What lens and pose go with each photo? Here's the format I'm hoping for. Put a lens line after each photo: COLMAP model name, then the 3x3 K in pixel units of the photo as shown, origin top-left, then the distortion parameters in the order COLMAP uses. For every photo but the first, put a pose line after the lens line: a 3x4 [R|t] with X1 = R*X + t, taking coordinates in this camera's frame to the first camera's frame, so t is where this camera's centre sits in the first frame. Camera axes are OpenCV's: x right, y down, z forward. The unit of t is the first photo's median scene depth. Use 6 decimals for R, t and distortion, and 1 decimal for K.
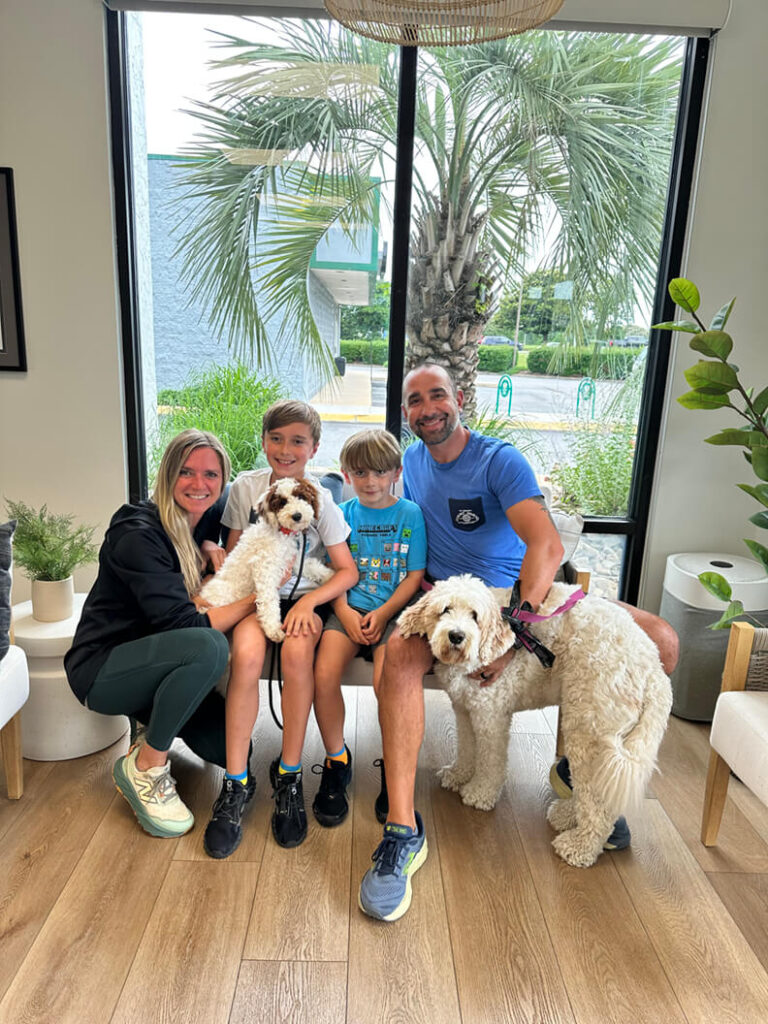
lens RADIAL K [[681.2, 0, 379.0], [0, 681.2, 497.1], [0, 0, 1]] dist [0.031156, -0.033006]
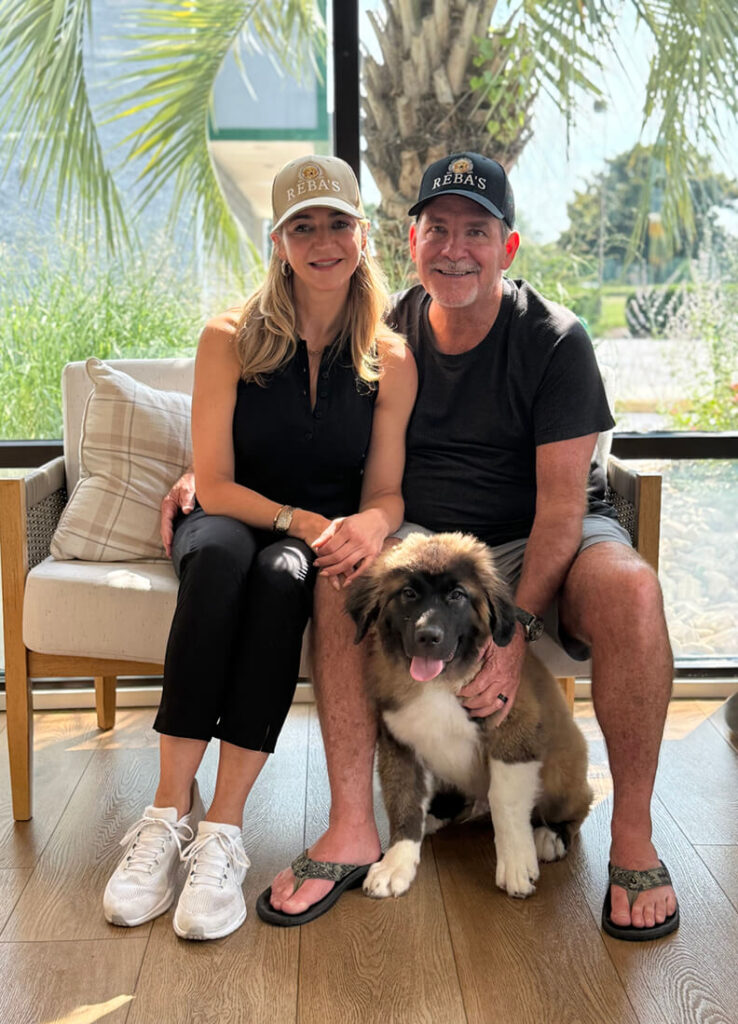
lens RADIAL K [[1347.0, 0, 374.6], [0, 1347.0, 528.2], [0, 0, 1]] dist [0.037688, 0.000000]
pose [[0.998745, -0.048424, 0.012766, 0.012963], [0.049242, 0.996015, -0.074355, 0.132364], [-0.009115, 0.074890, 0.997150, -0.096589]]
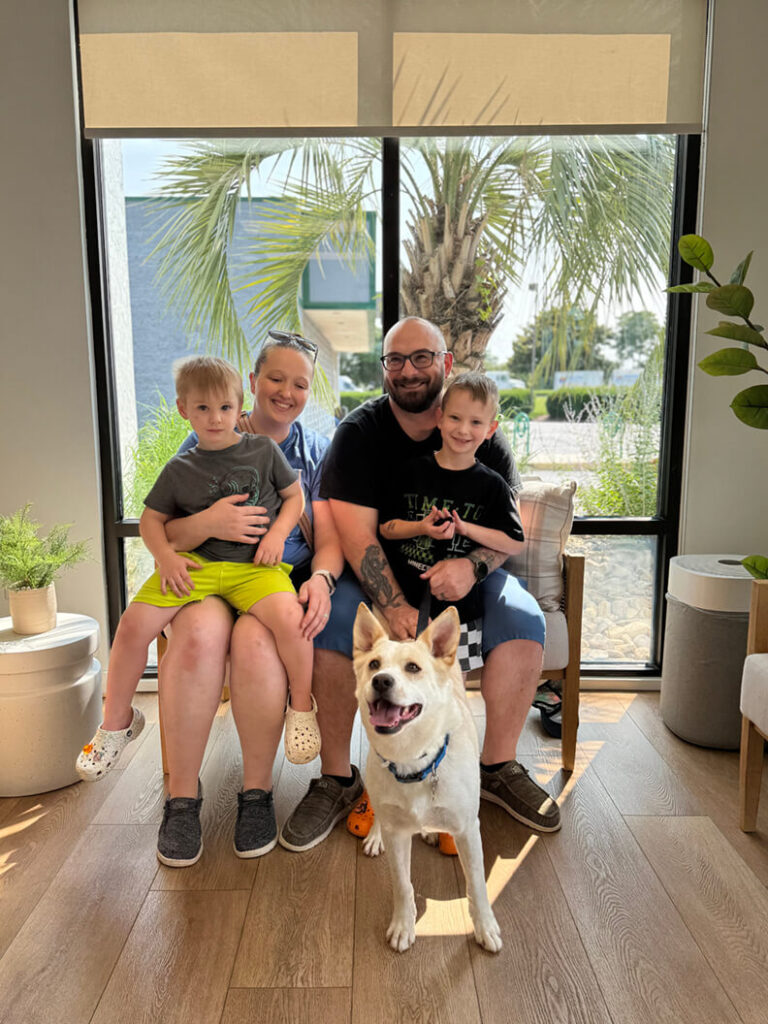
lens RADIAL K [[756.4, 0, 376.9], [0, 756.4, 515.4], [0, 0, 1]] dist [0.044796, -0.052621]
pose [[0.999103, -0.039093, -0.016299, 0.010205], [0.037679, 0.996120, -0.079531, 0.068605], [0.019345, 0.078846, 0.996699, 0.000801]]
